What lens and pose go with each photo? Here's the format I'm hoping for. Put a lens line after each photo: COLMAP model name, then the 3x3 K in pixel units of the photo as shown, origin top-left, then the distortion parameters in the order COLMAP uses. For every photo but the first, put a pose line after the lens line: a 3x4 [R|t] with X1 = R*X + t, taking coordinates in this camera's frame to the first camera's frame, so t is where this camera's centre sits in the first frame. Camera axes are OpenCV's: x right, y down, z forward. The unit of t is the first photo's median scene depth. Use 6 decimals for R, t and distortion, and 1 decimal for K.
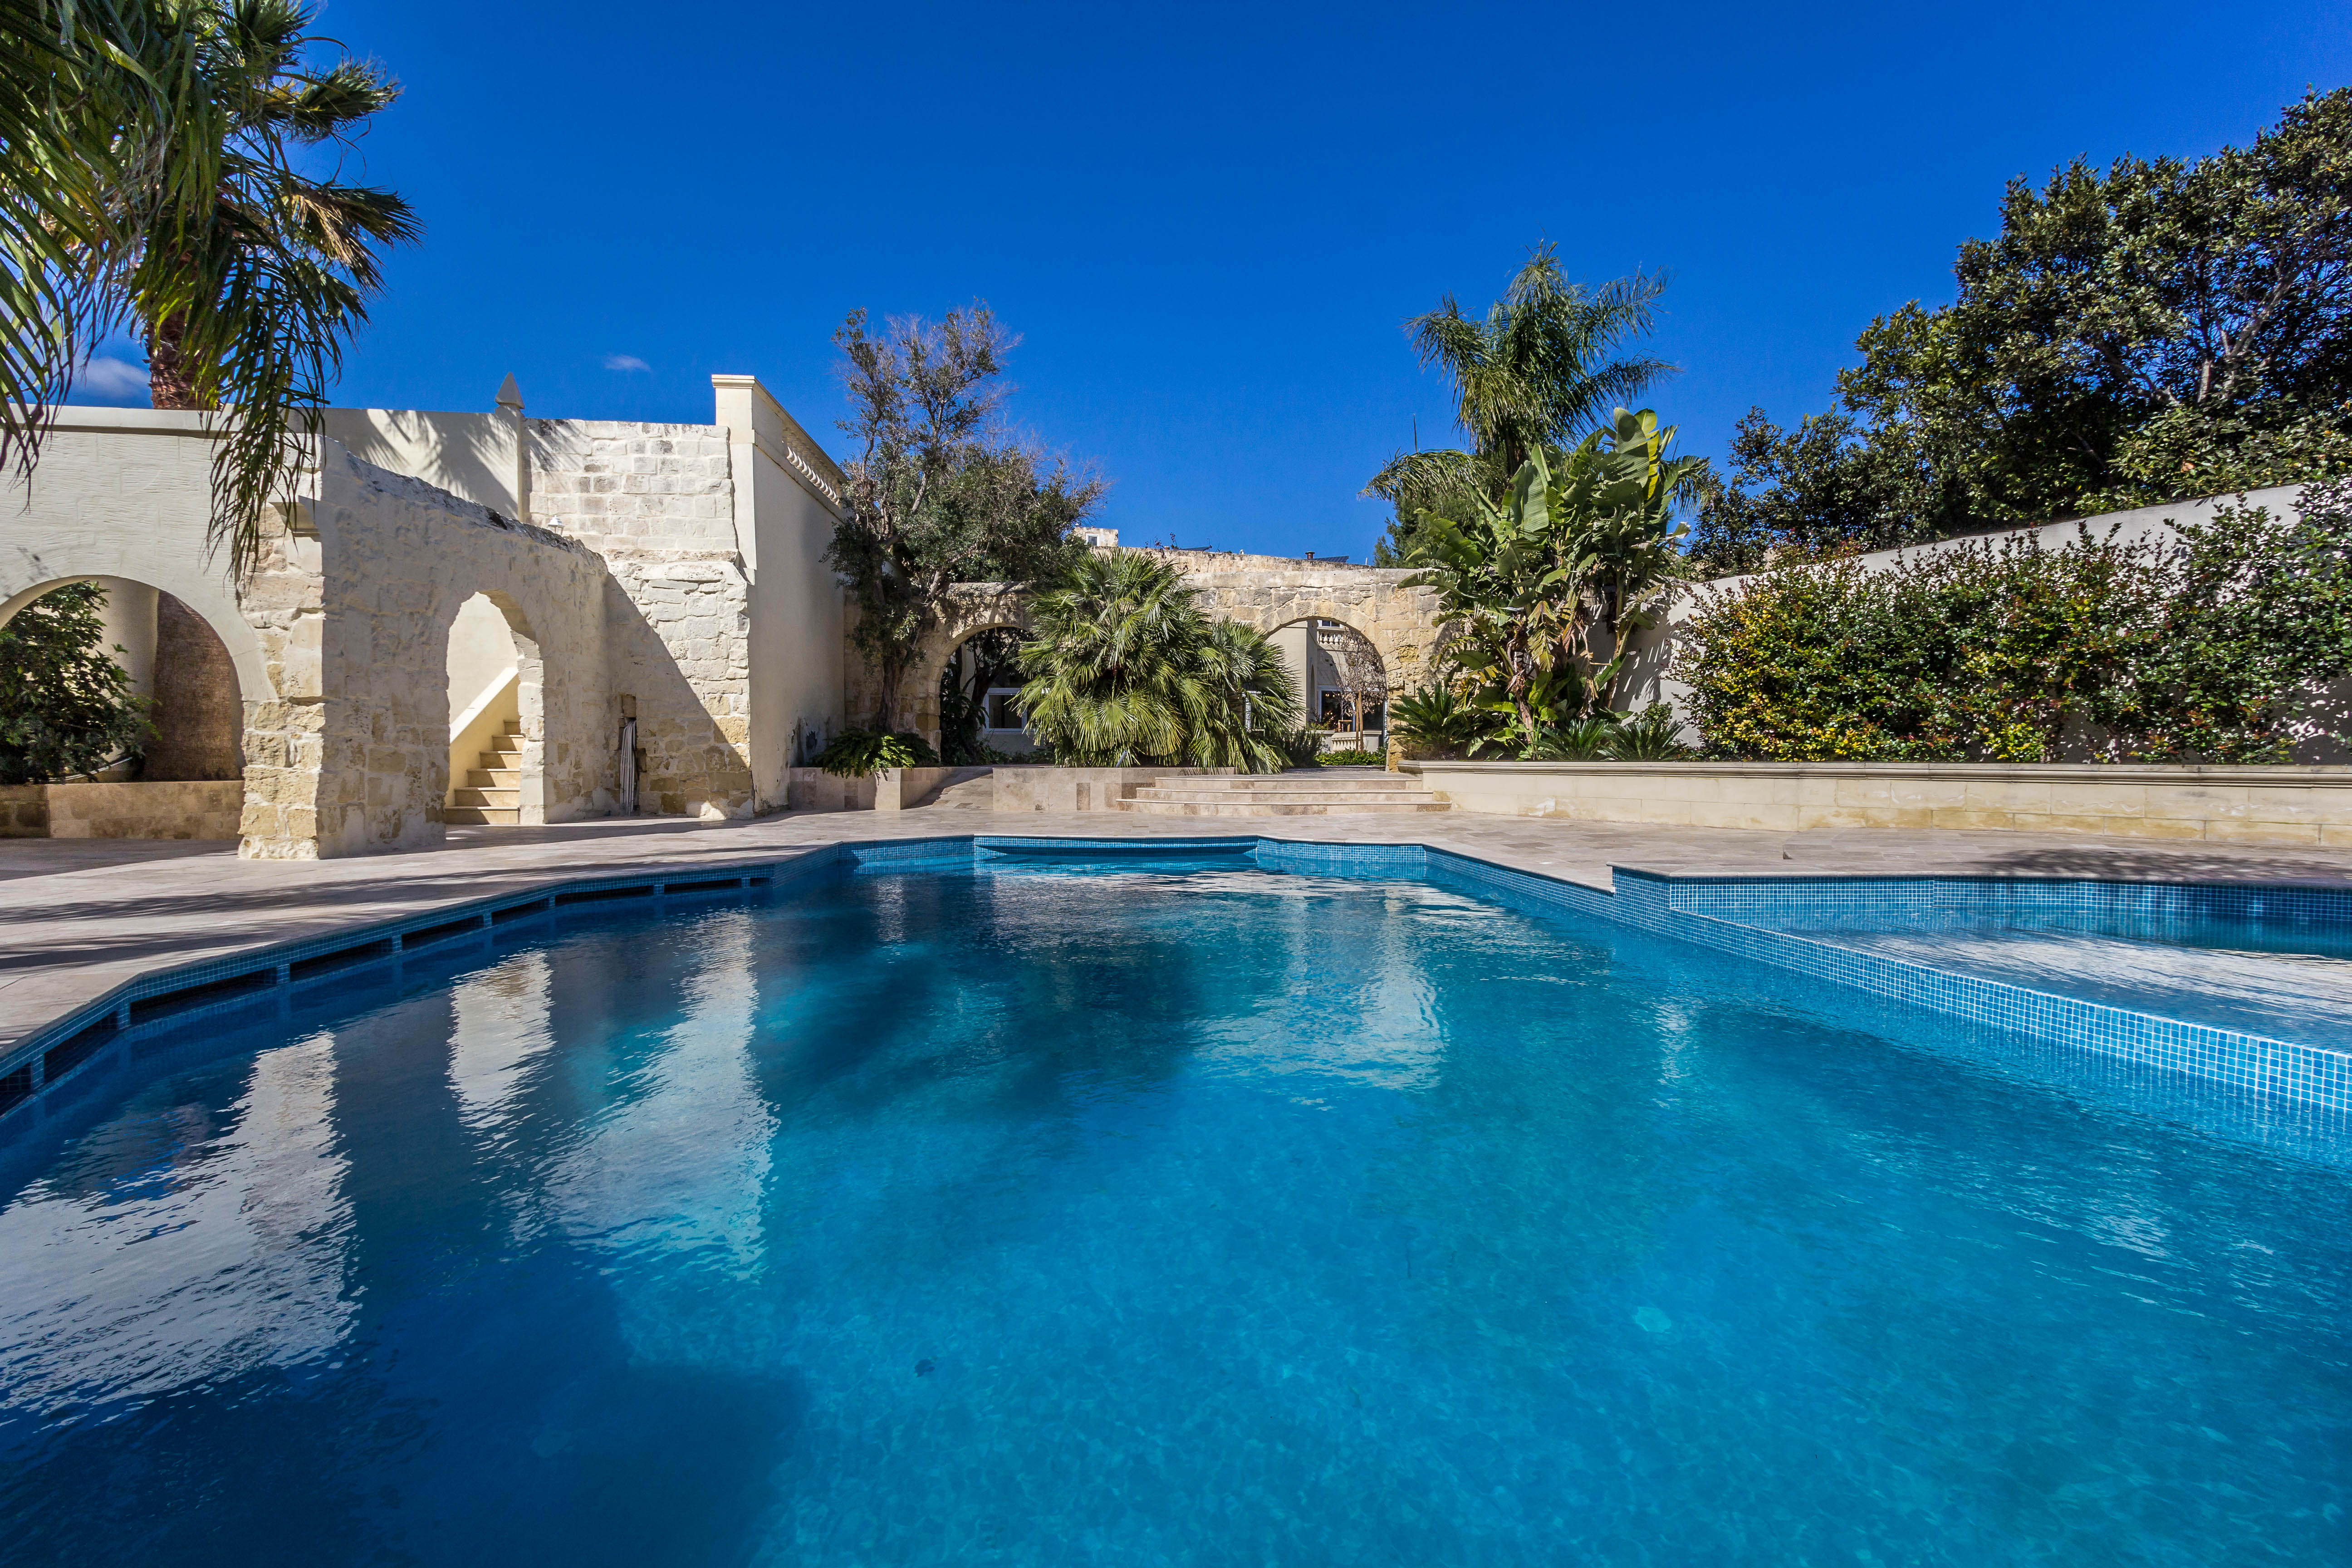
lens RADIAL K [[1107.3, 0, 1171.3], [0, 1107.3, 743.5], [0, 0, 1]] dist [-0.001168, 0.000751]
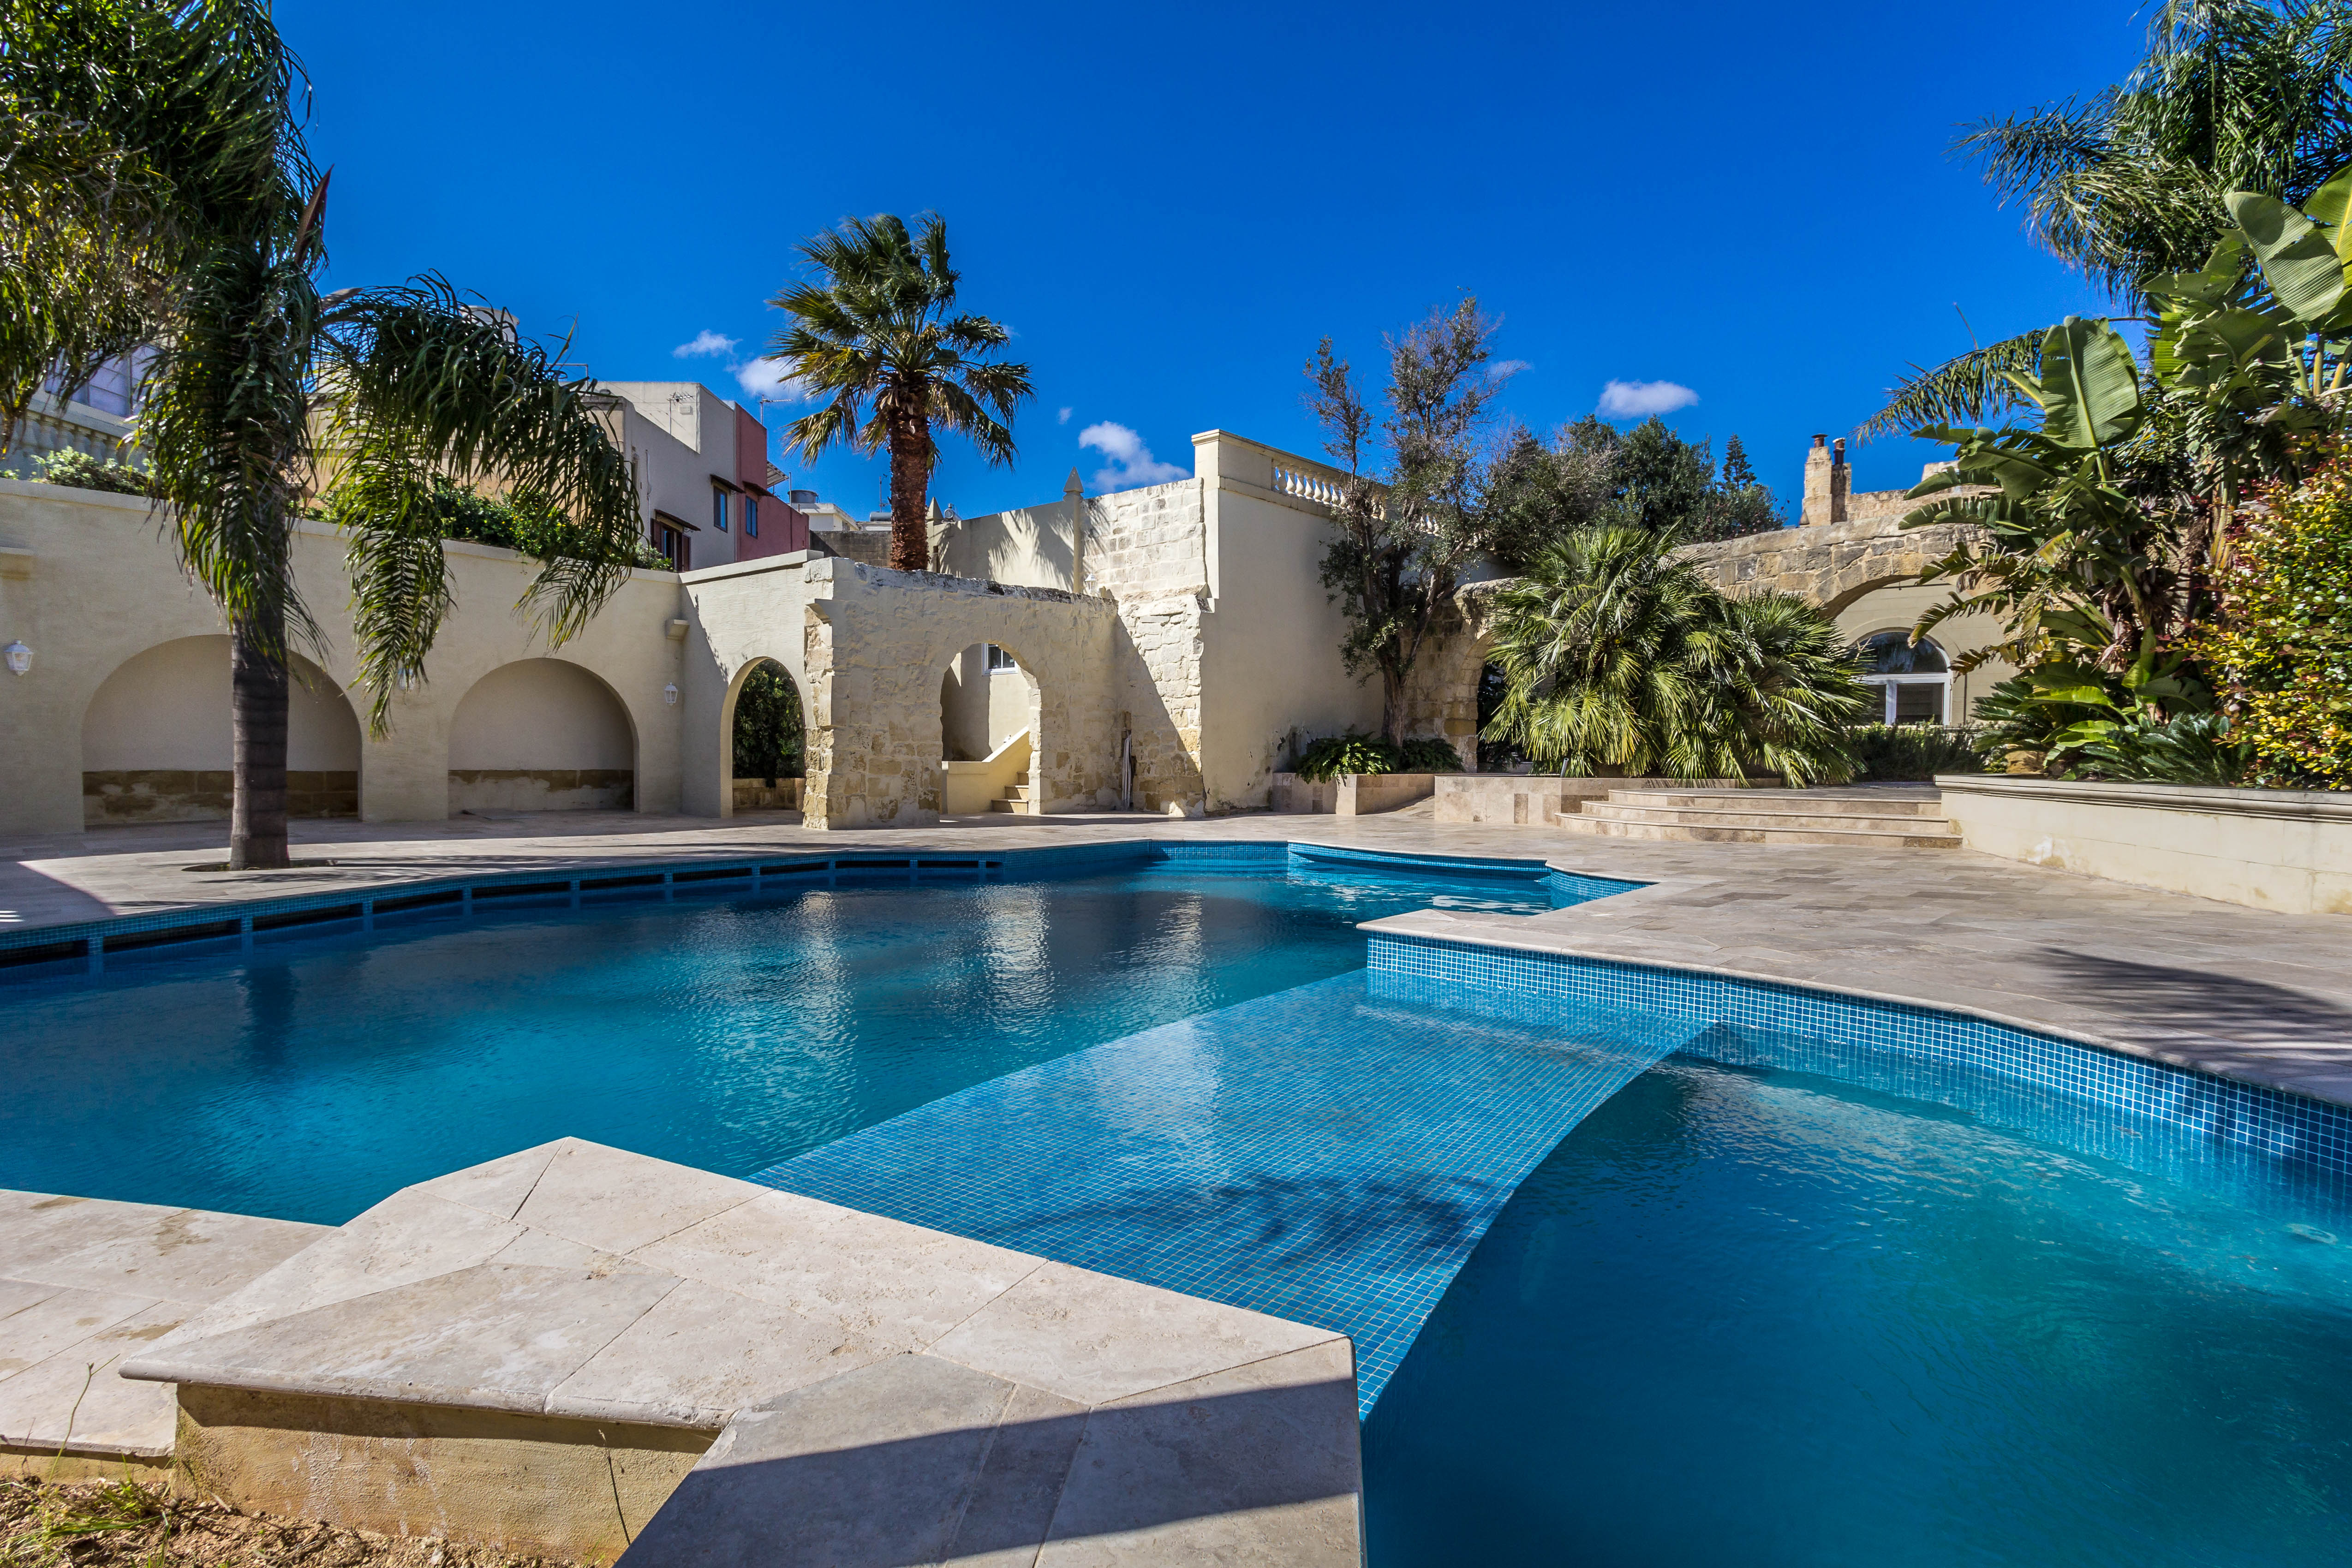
lens RADIAL K [[1068.6, 0, 990.6], [0, 1068.6, 735.4], [0, 0, 1]] dist [0.000155, 0.000227]
pose [[0.674461, -0.013680, -0.738184, 0.282090], [0.007142, 0.999902, -0.012005, -0.004880], [0.738276, 0.002825, 0.674493, 0.087905]]
